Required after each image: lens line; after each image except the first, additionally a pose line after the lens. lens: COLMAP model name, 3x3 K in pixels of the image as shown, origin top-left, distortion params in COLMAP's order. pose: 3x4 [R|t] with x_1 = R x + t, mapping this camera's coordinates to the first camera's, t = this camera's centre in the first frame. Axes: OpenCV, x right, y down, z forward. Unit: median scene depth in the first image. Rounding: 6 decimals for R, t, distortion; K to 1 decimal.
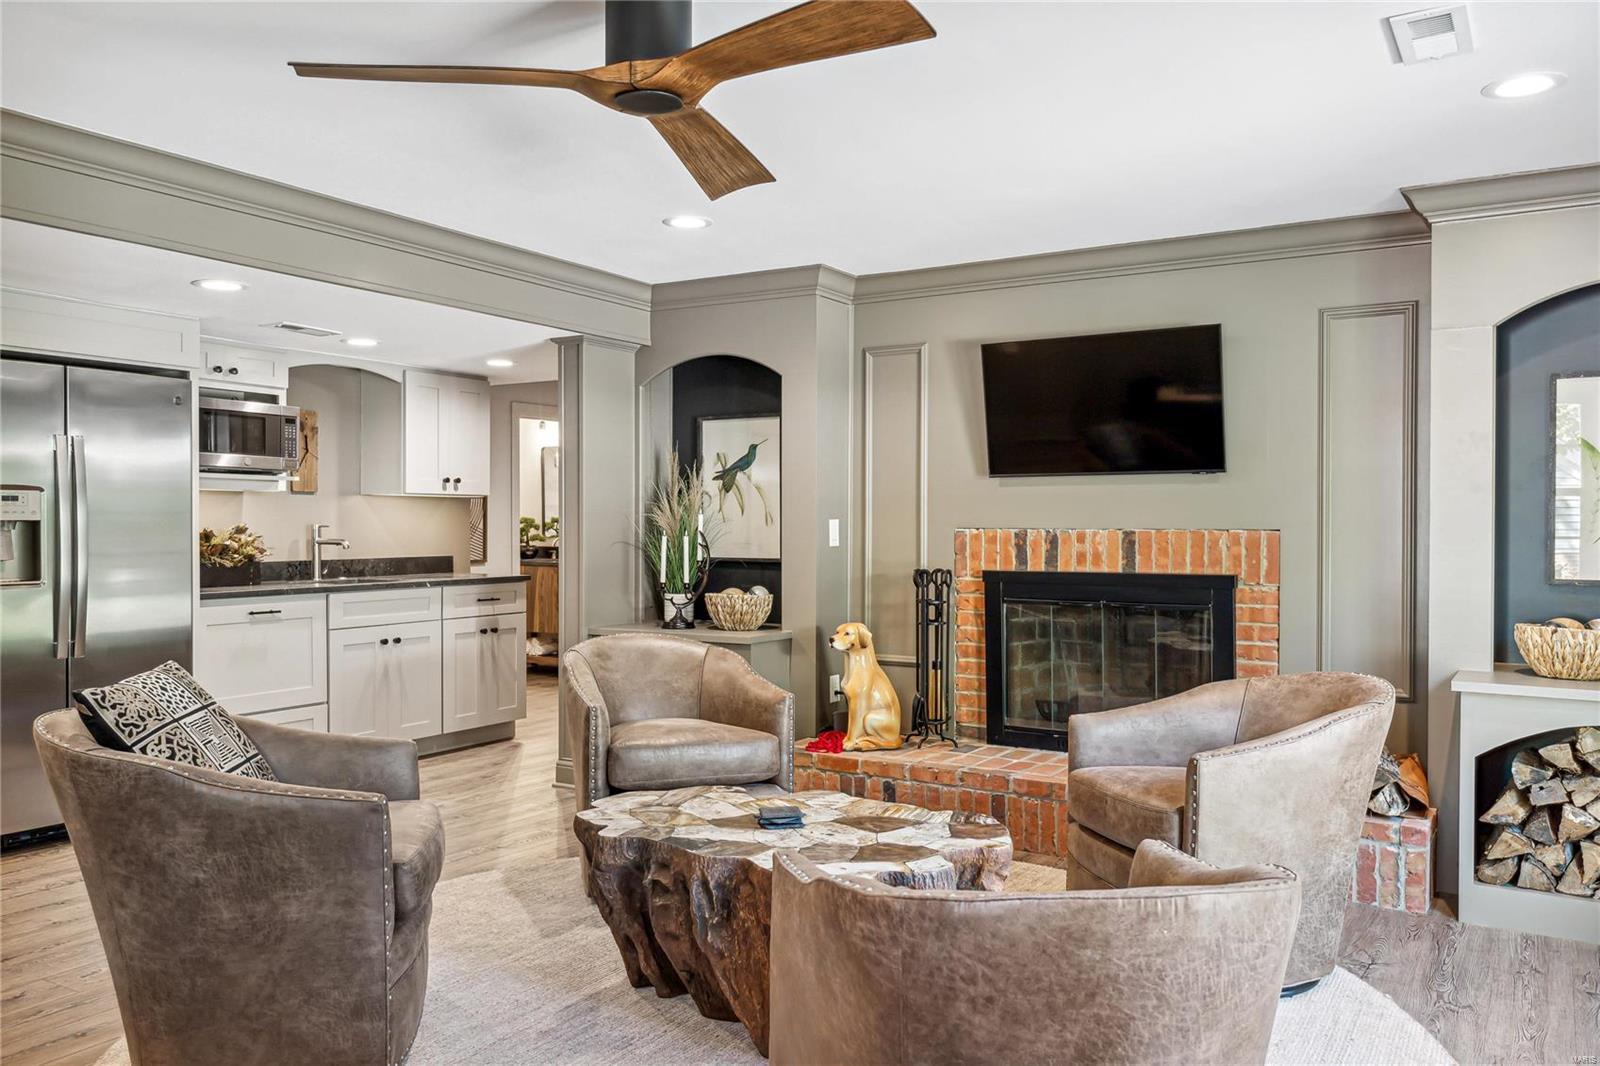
lens RADIAL K [[1221.0, 0, 799.1], [0, 1221.0, 529.3], [0, 0, 1]] dist [0.054701, 0.000831]
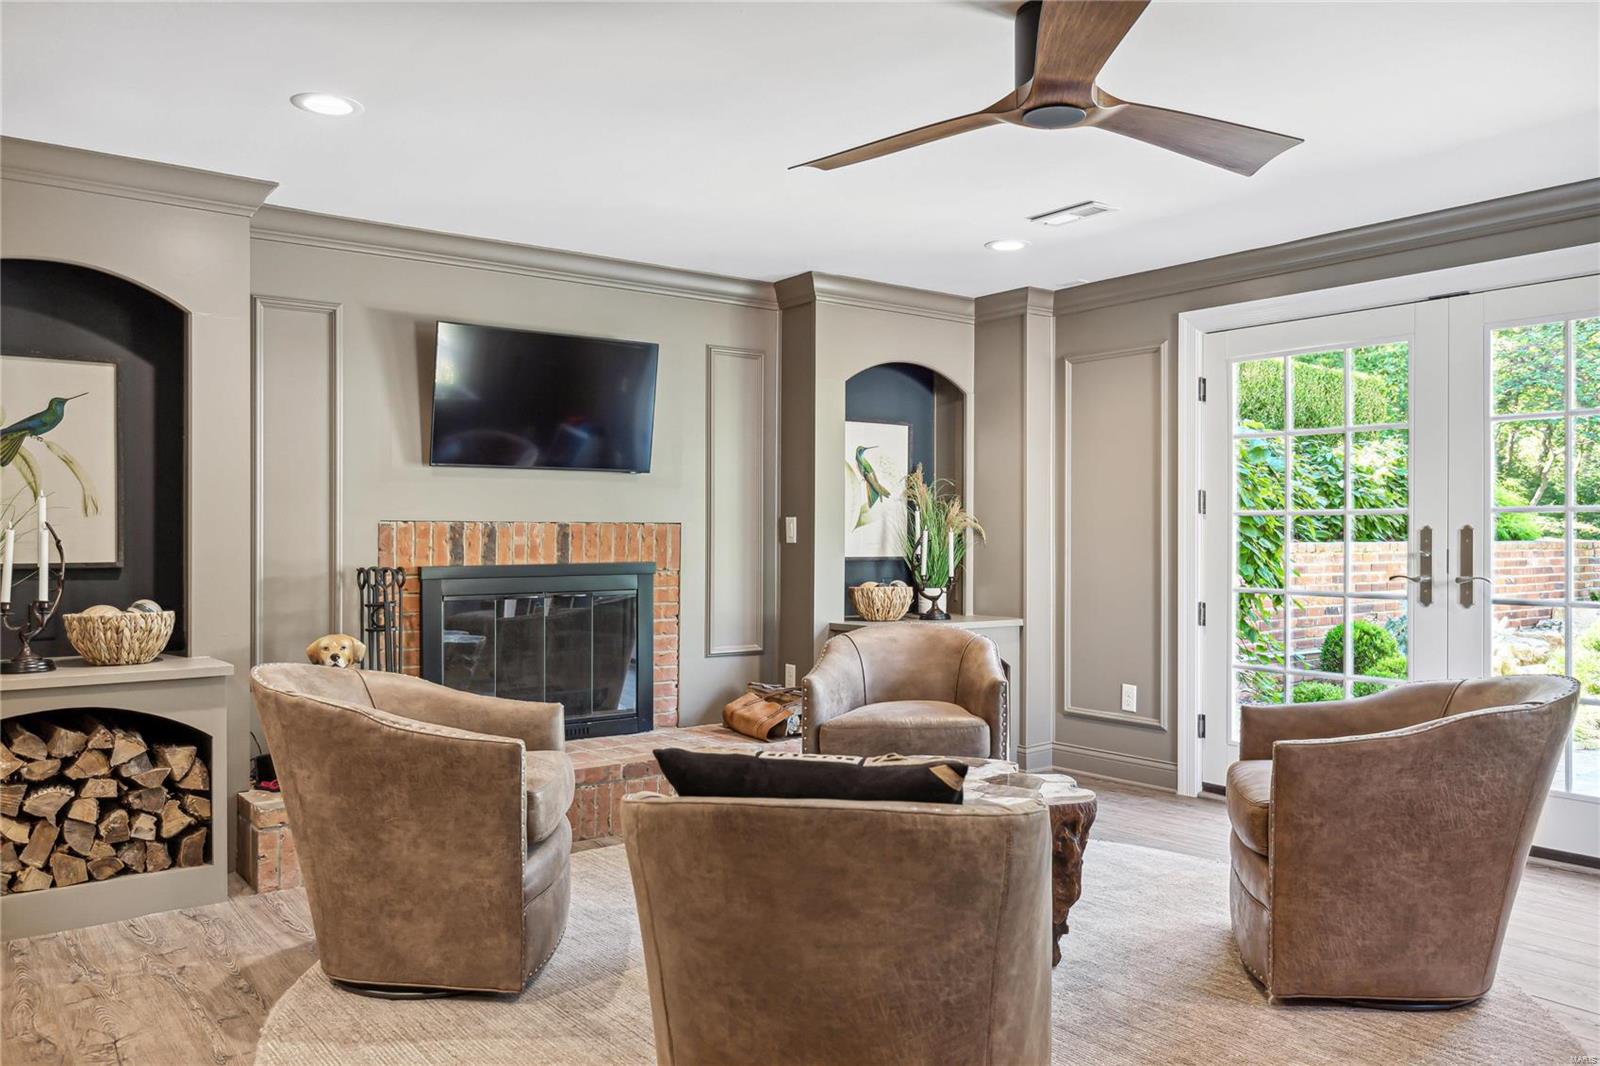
lens RADIAL K [[1221.0, 0, 797.7], [0, 1221.0, 535.8], [0, 0, 1]] dist [0.054701, 0.000831]
pose [[0.387258, -0.009047, 0.921927, -0.616510], [-0.000860, 0.999948, 0.010174, 0.000611], [-0.921971, -0.004733, 0.387230, 0.404238]]
